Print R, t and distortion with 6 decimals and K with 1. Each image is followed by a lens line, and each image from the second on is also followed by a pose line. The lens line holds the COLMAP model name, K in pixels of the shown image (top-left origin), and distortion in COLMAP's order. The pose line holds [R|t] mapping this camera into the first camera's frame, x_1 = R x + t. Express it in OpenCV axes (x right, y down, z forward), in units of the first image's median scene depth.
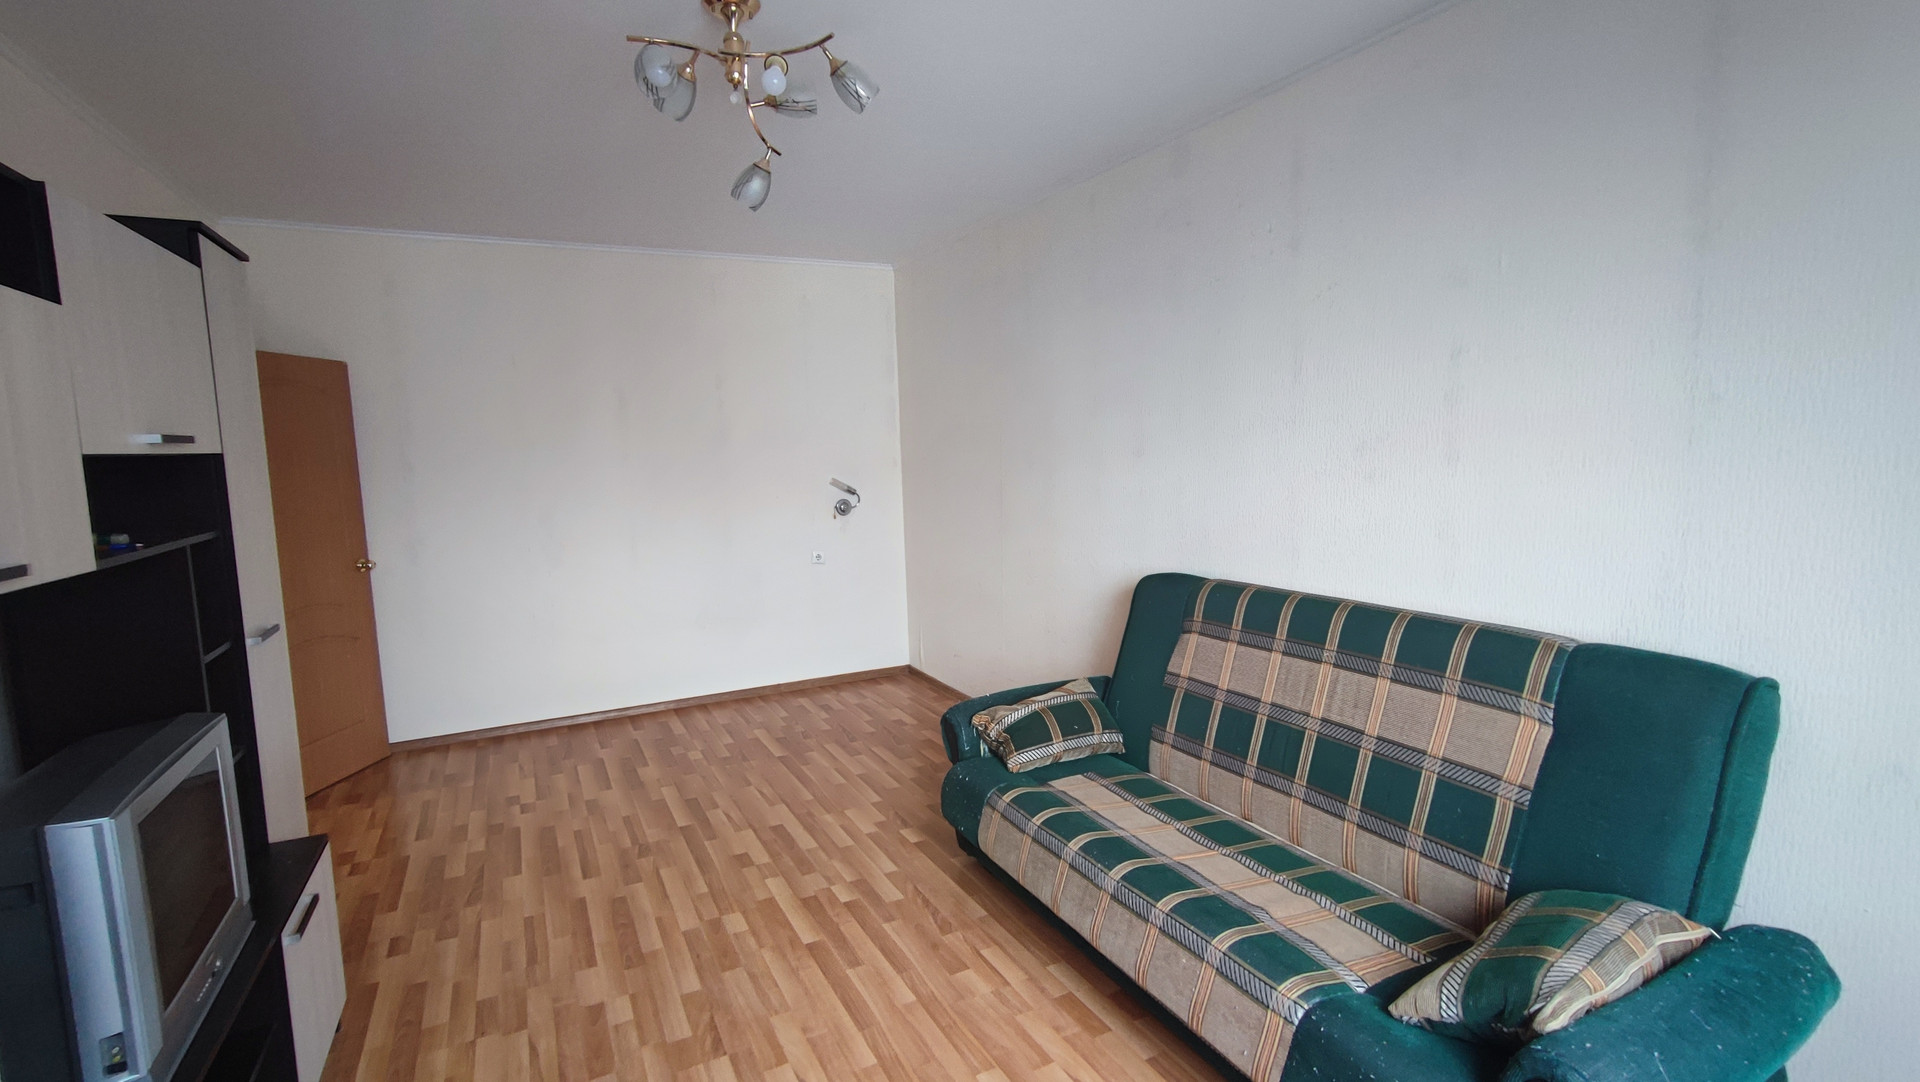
lens RADIAL K [[862.8, 0, 943.7], [0, 862.8, 541.0], [0, 0, 1]] dist [-0.017046, 0.009857]
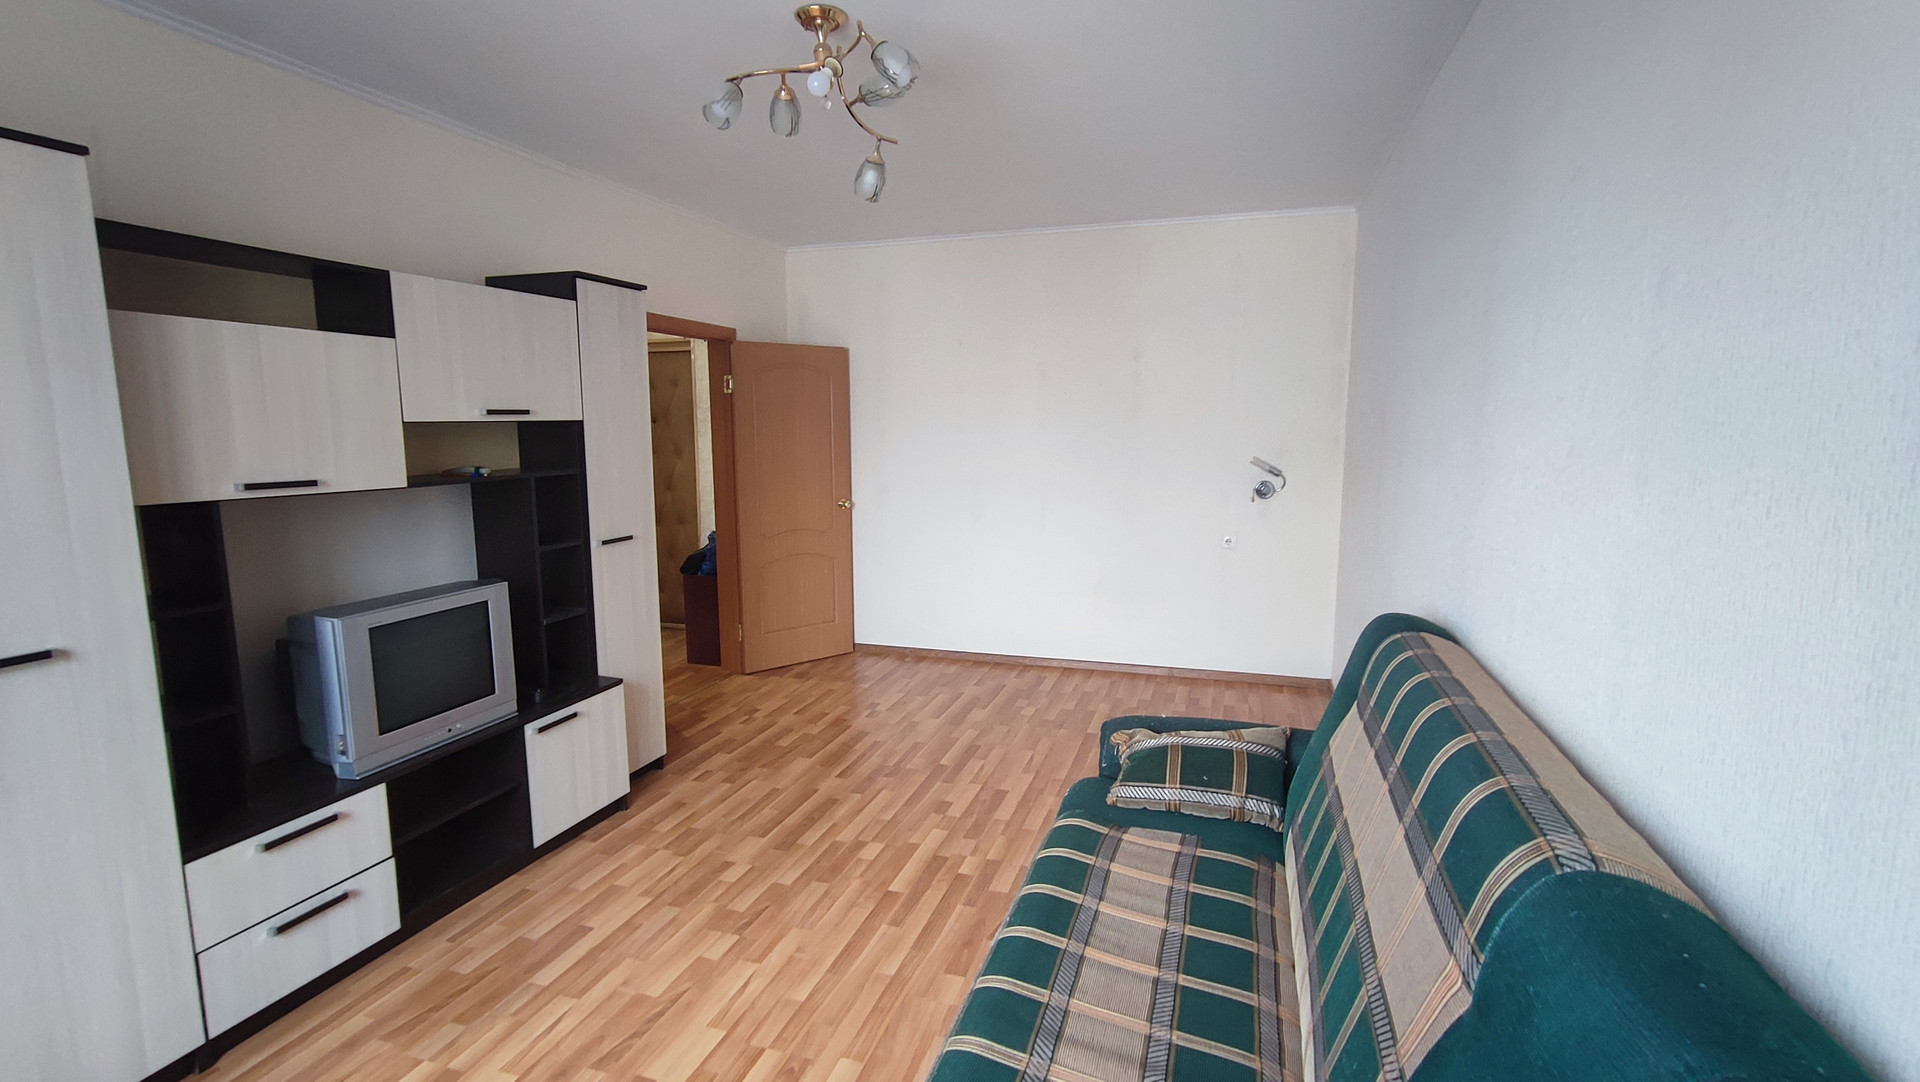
lens RADIAL K [[862.8, 0, 953.2], [0, 862.8, 537.0], [0, 0, 1]] dist [-0.017046, 0.009857]
pose [[0.709074, 0.115128, -0.695672, 0.512998], [-0.091401, 0.993264, 0.071215, -0.044483], [0.699185, 0.013089, 0.714821, 0.247488]]
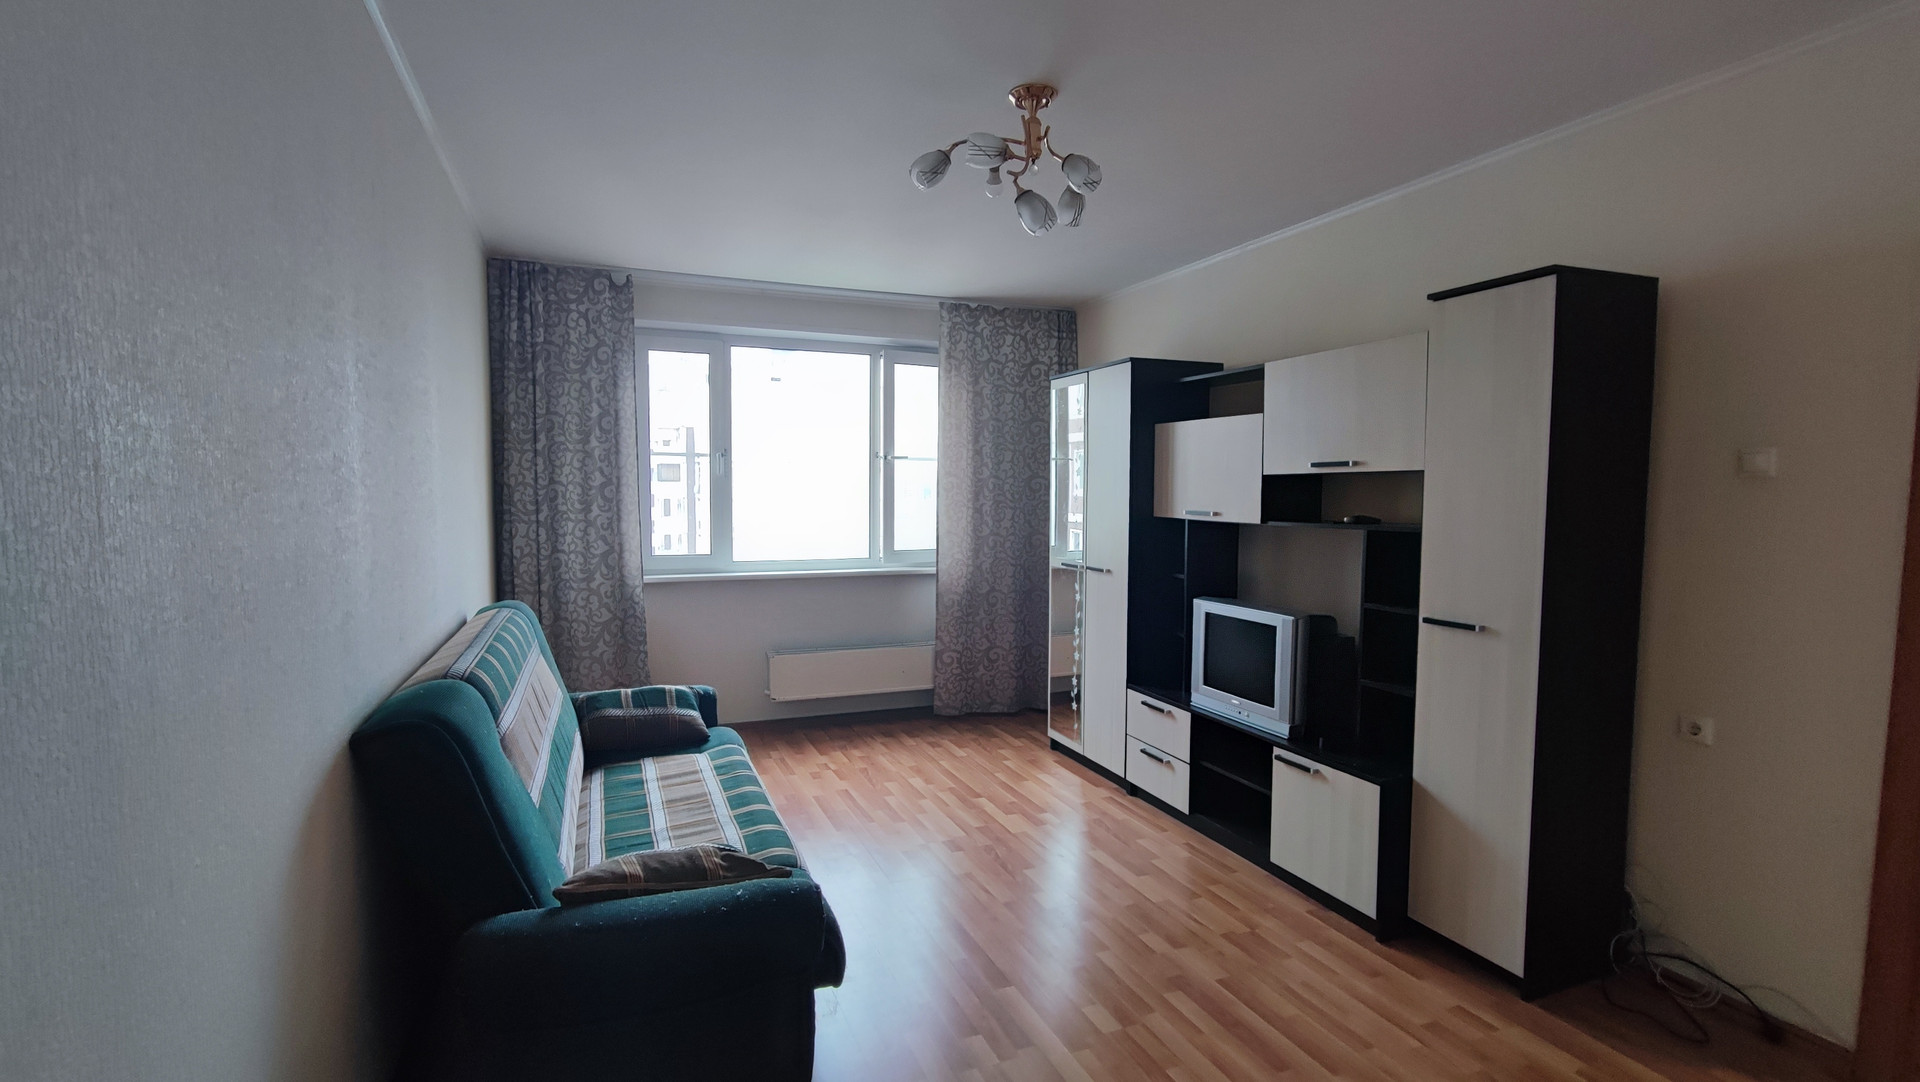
lens RADIAL K [[862.8, 0, 951.9], [0, 862.8, 551.7], [0, 0, 1]] dist [-0.017046, 0.009857]
pose [[-0.996863, 0.019829, 0.076621, -0.153551], [0.033249, 0.983455, 0.178073, -0.163115], [-0.071822, 0.180062, -0.981030, 1.621569]]
